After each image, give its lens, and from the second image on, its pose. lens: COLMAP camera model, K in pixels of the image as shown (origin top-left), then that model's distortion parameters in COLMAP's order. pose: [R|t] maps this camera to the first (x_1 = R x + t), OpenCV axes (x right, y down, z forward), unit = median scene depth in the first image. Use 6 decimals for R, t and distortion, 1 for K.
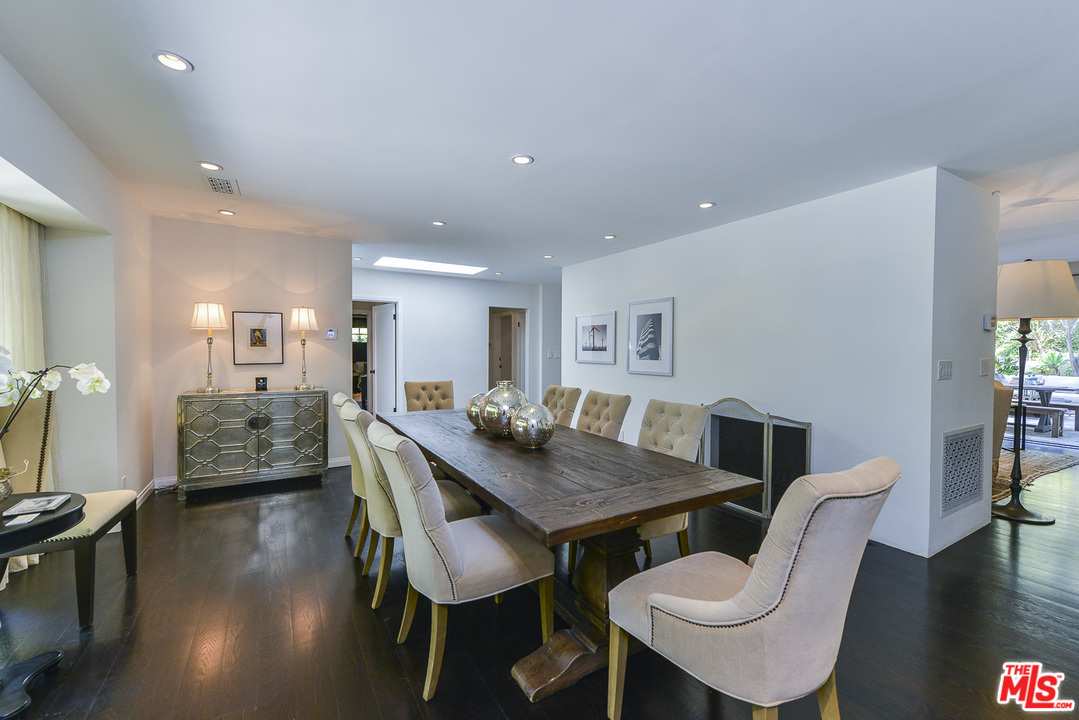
lens RADIAL K [[440.6, 0, 543.5], [0, 440.6, 359.1], [0, 0, 1]] dist [0.001942, 0.000181]
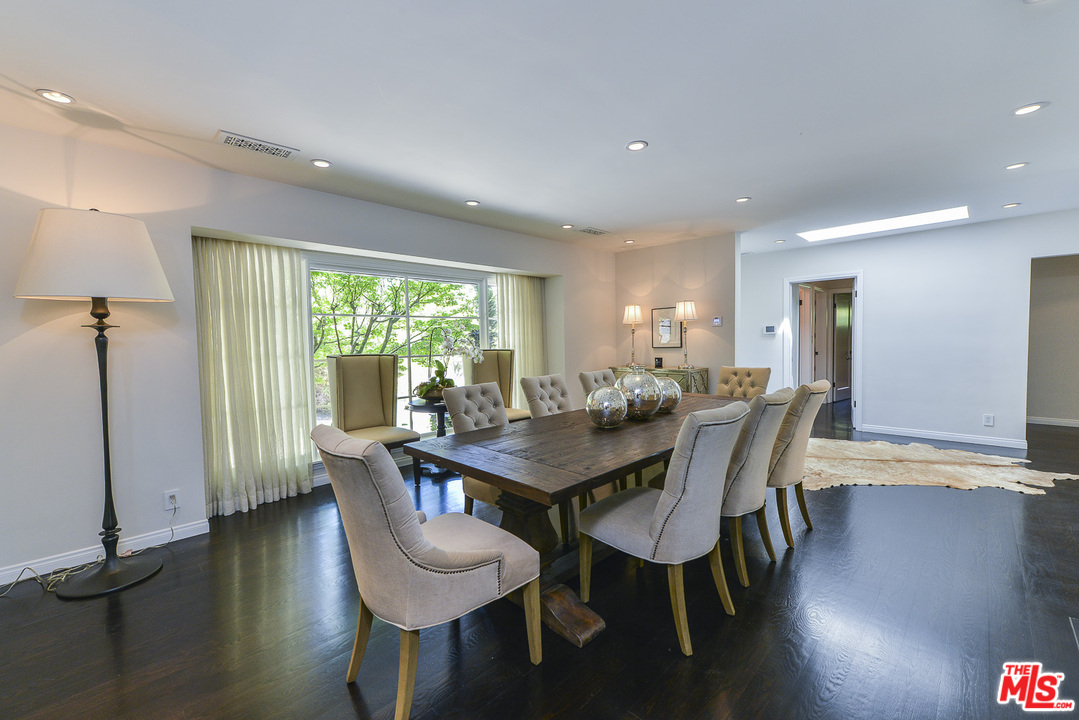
lens RADIAL K [[440.6, 0, 543.5], [0, 440.6, 359.1], [0, 0, 1]] dist [0.001942, 0.000181]
pose [[0.253654, 0.034447, -0.966682, 0.854542], [0.001037, 0.999355, 0.035883, -0.003347], [0.967295, -0.010105, 0.253455, 0.514130]]
